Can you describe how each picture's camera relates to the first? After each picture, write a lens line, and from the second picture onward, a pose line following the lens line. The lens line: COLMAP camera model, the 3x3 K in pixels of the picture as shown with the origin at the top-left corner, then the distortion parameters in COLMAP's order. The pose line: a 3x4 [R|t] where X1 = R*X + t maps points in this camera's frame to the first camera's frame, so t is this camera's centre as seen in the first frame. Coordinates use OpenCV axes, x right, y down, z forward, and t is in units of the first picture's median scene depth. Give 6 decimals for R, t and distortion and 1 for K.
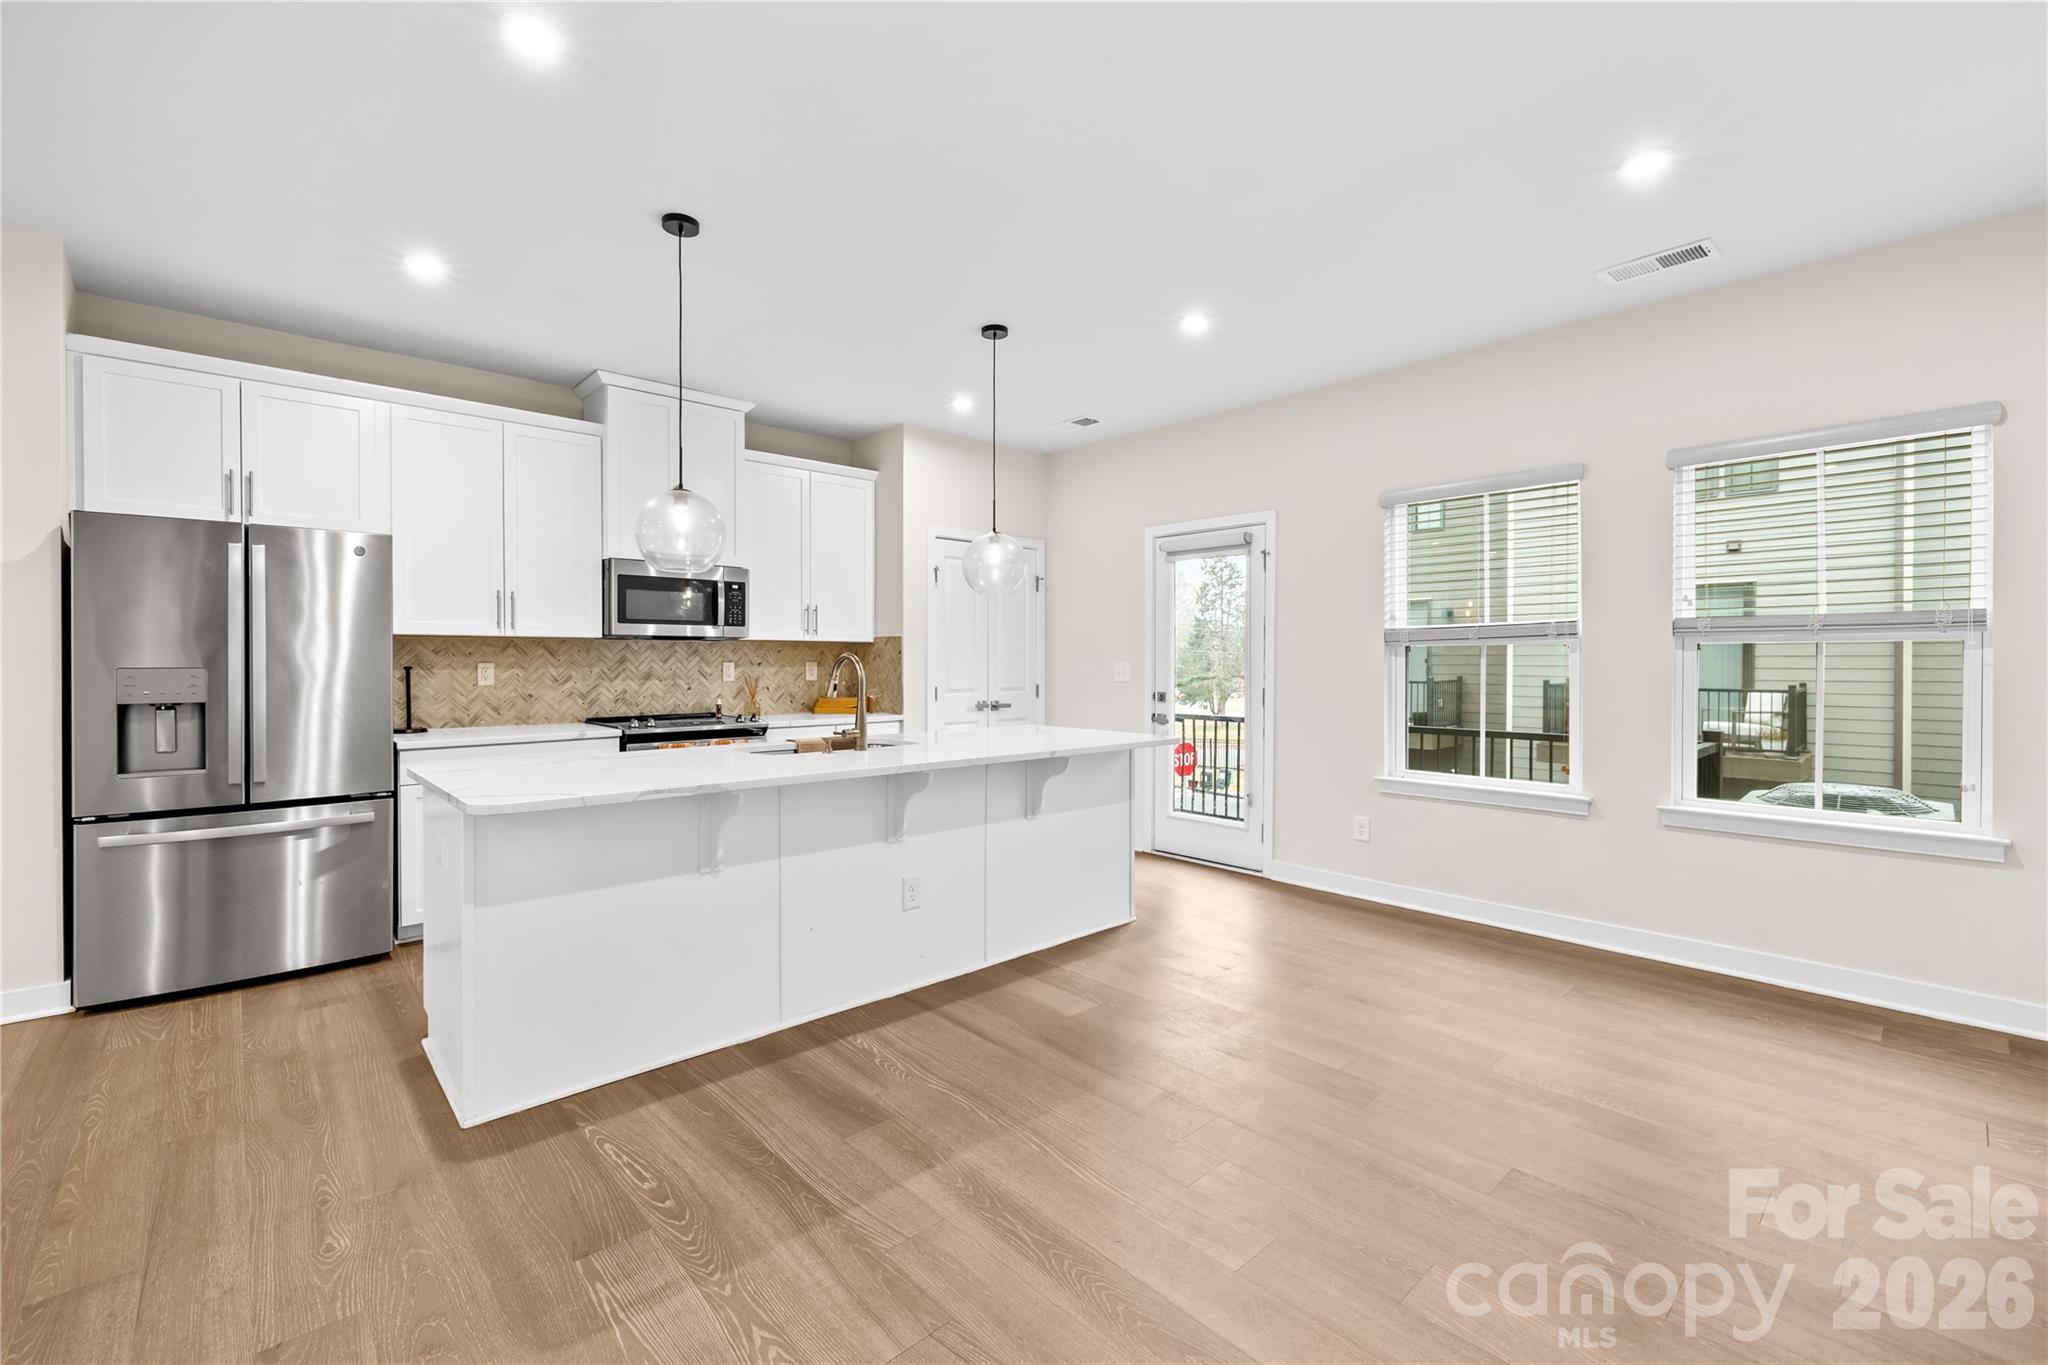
lens RADIAL K [[864.6, 0, 1032.0], [0, 864.6, 684.4], [0, 0, 1]] dist [-0.001538, 0.000139]
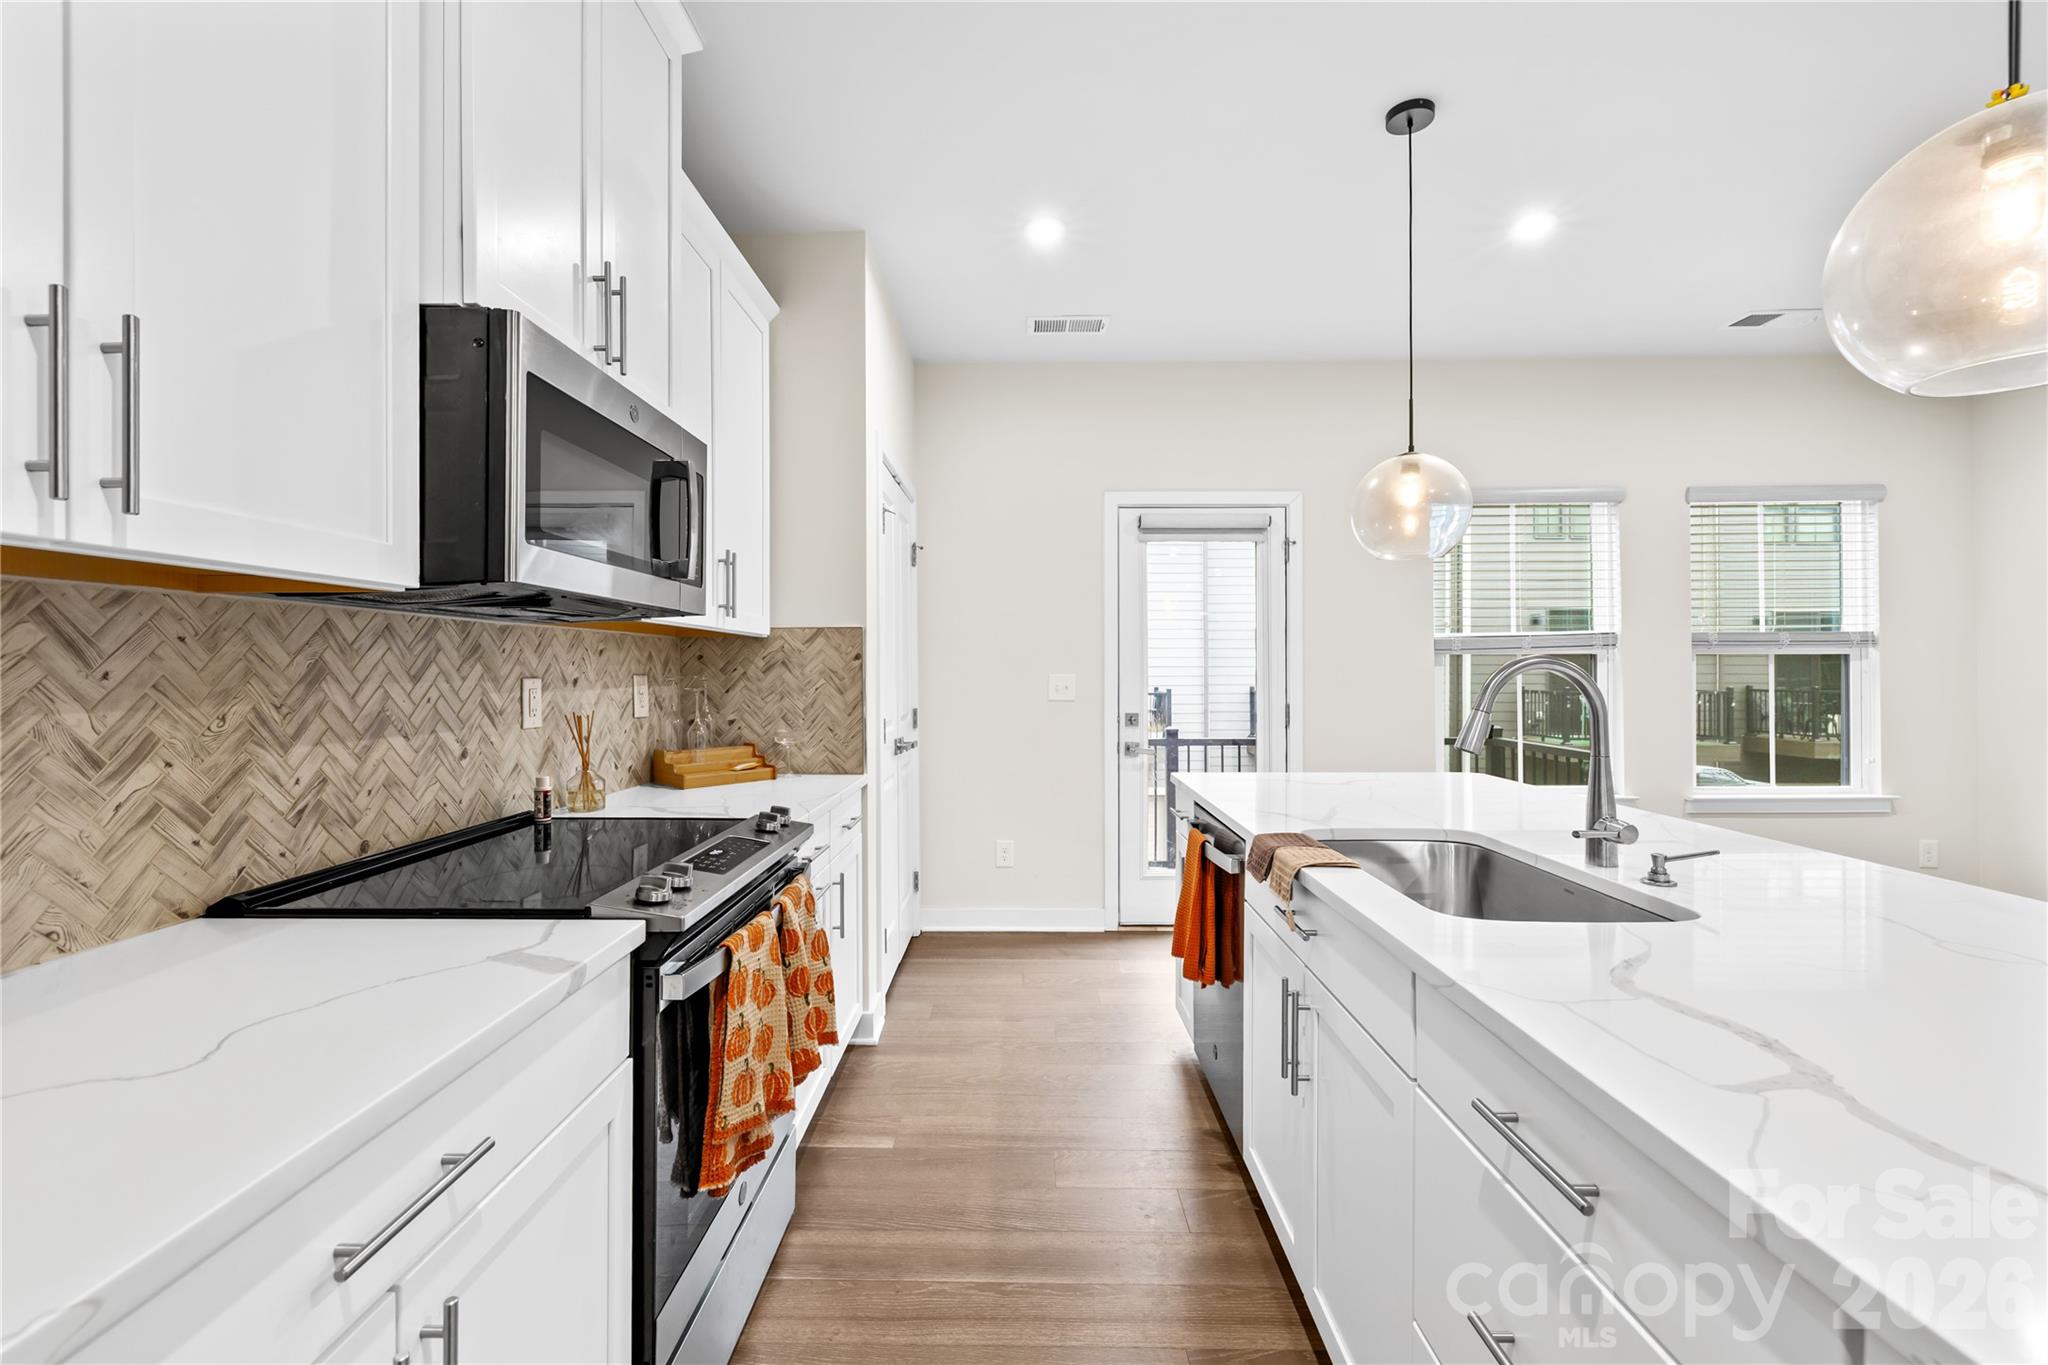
lens RADIAL K [[864.6, 0, 1035.0], [0, 864.6, 674.1], [0, 0, 1]] dist [-0.001538, 0.000139]
pose [[0.685465, -0.005717, 0.728083, -0.549760], [0.024898, 0.999568, -0.015592, -0.018397], [-0.727680, 0.028816, 0.685311, 0.658232]]
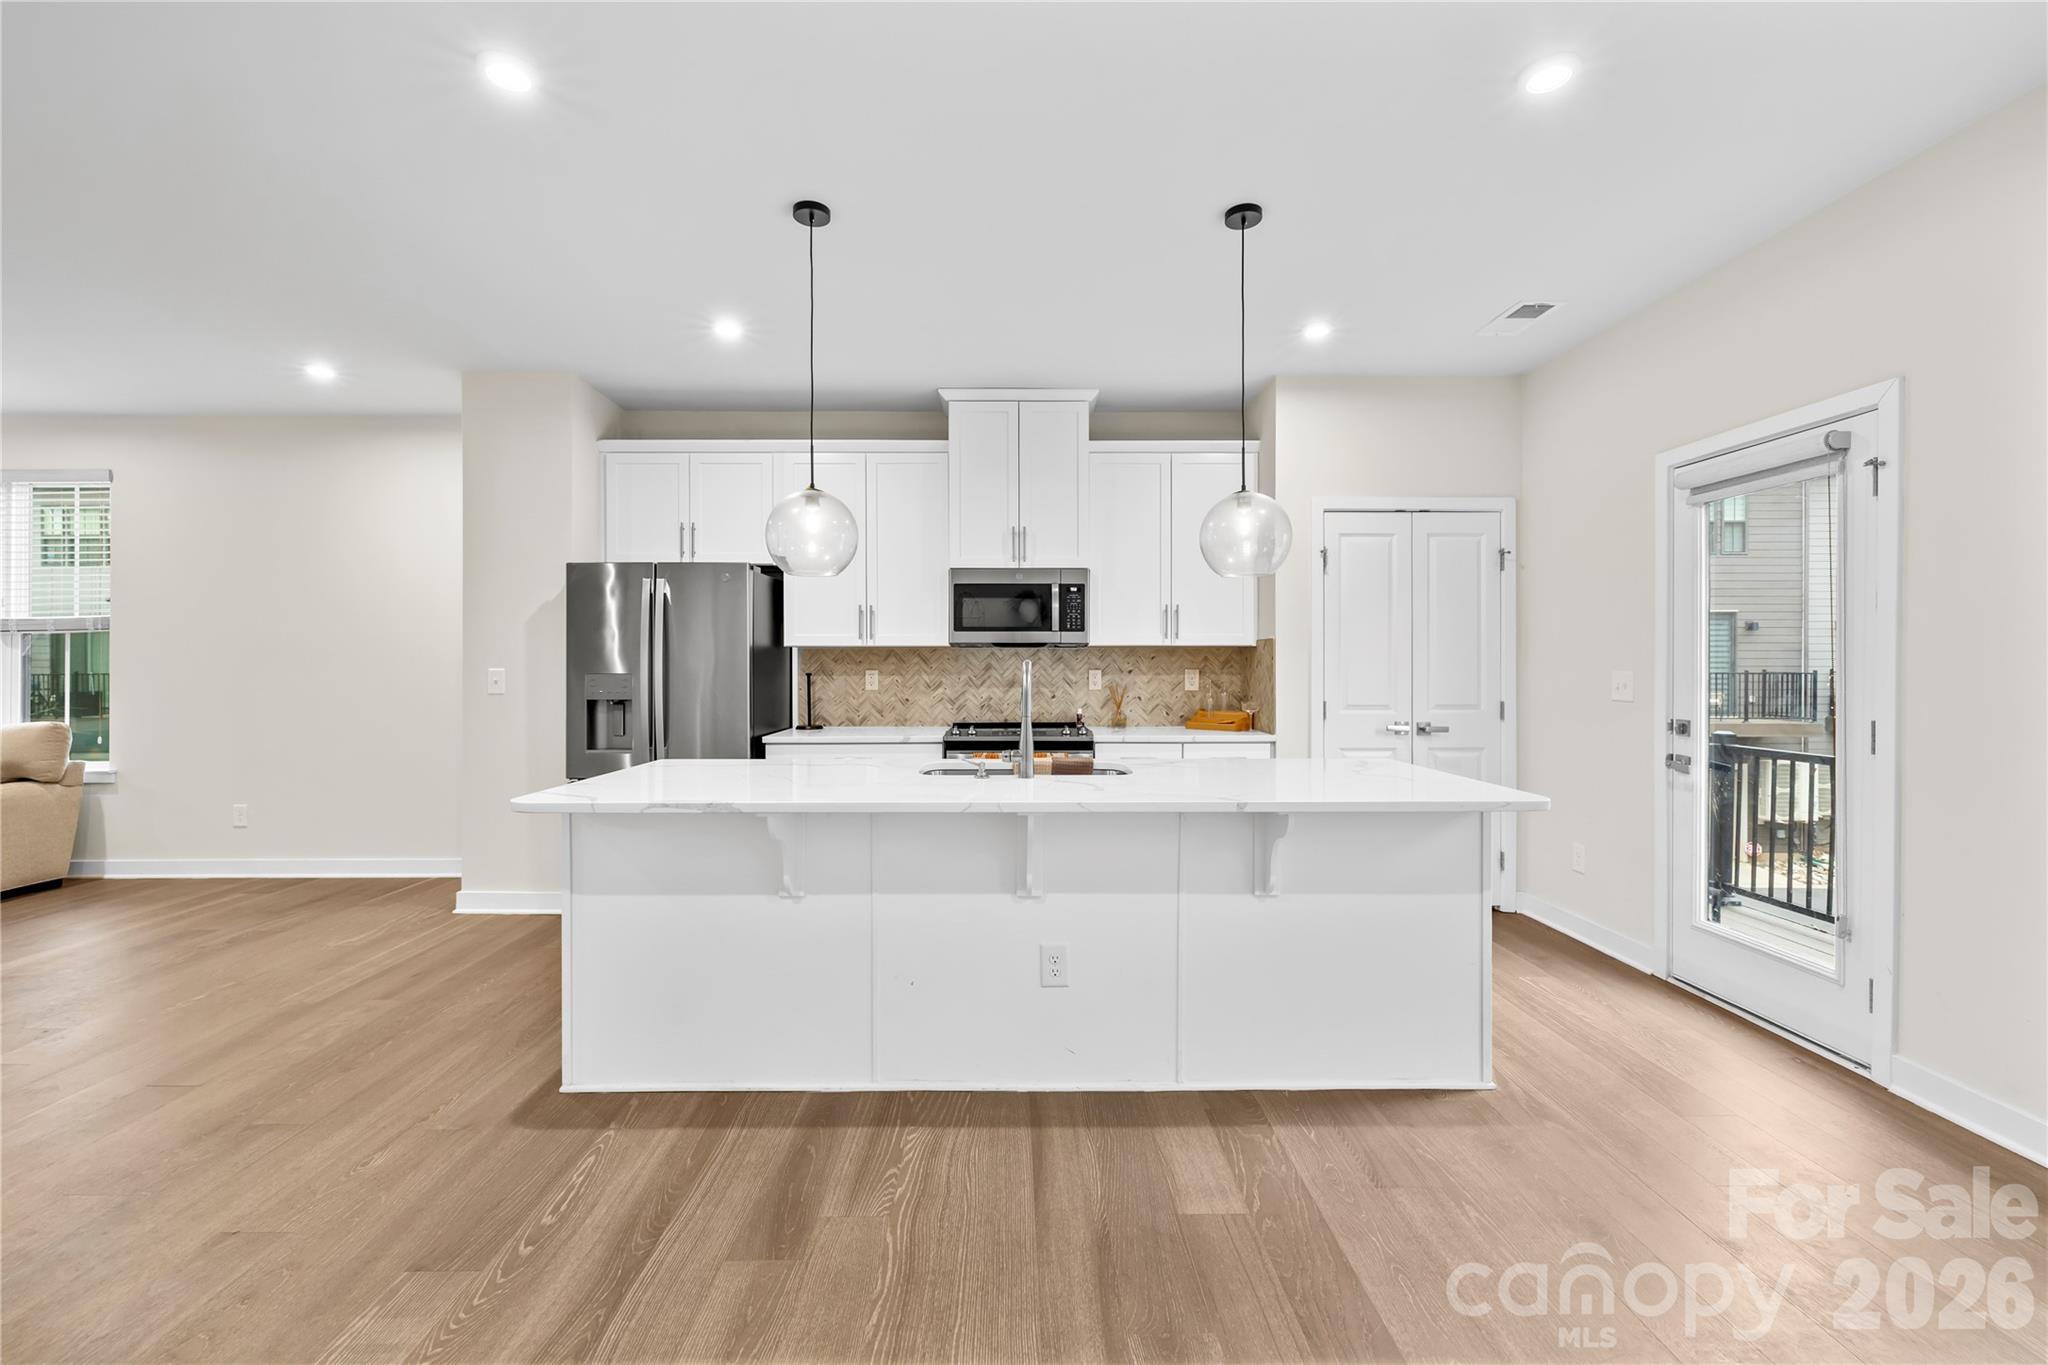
lens RADIAL K [[864.6, 0, 1022.3], [0, 864.6, 679.2], [0, 0, 1]] dist [-0.001538, 0.000139]
pose [[0.740226, 0.009005, -0.672298, 0.258990], [-0.018195, 0.999812, -0.006642, -0.008698], [0.672112, 0.017149, 0.740251, 0.285122]]
